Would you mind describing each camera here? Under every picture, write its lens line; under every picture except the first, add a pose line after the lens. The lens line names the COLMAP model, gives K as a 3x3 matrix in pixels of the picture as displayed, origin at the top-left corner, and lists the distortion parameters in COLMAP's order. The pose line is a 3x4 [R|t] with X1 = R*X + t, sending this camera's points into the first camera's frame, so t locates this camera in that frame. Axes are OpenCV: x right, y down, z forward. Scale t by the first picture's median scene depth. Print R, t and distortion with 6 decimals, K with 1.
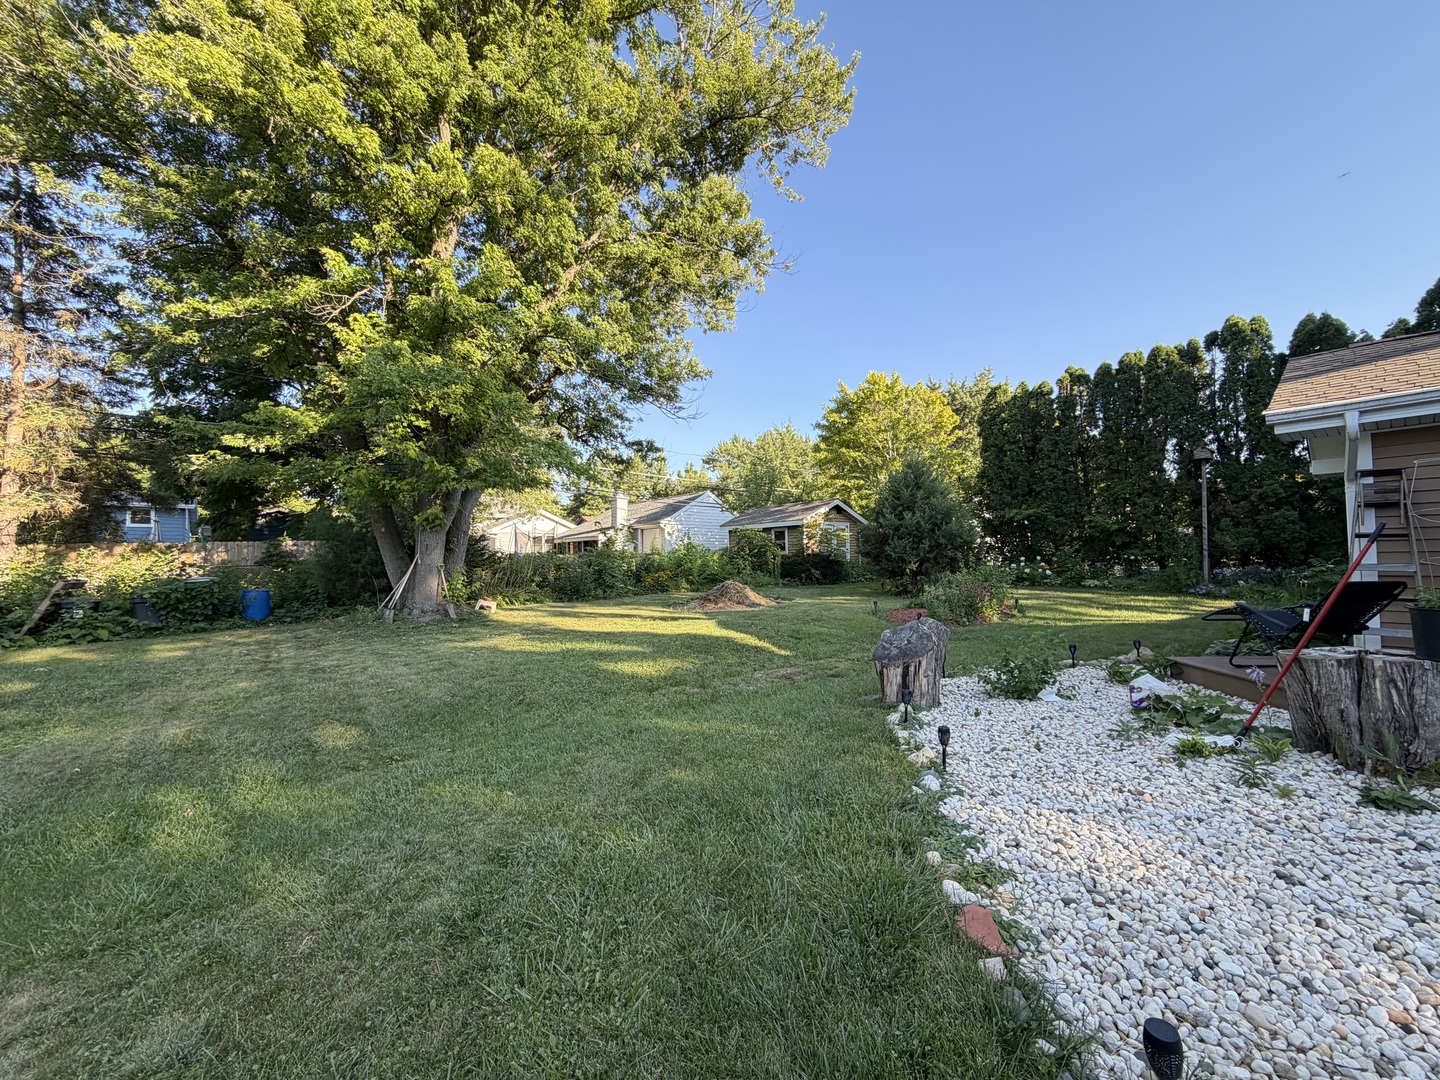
lens RADIAL K [[579.5, 0, 720.0], [0, 579.5, 540.0], [0, 0, 1]] dist [0.000081, 0.000021]
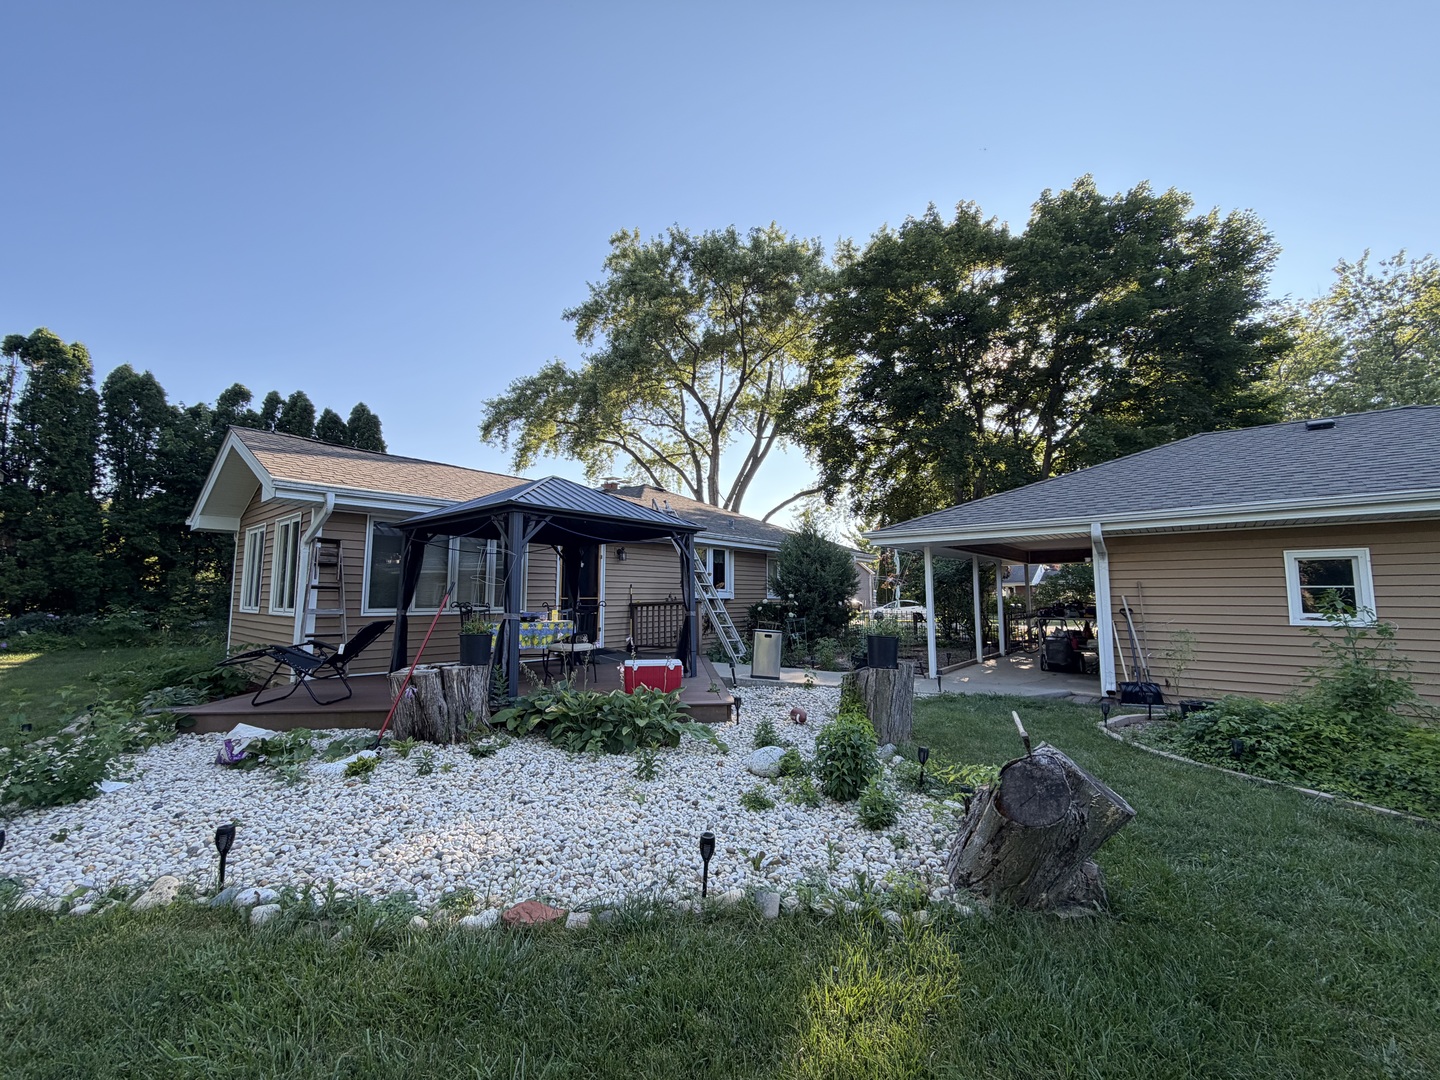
lens RADIAL K [[579.5, 0, 720.0], [0, 579.5, 540.0], [0, 0, 1]] dist [0.000081, 0.000021]
pose [[-0.180128, 0.112585, 0.977179, -0.543306], [-0.031906, 0.992237, -0.120201, 0.023539], [-0.983126, -0.052830, -0.175138, 0.550338]]
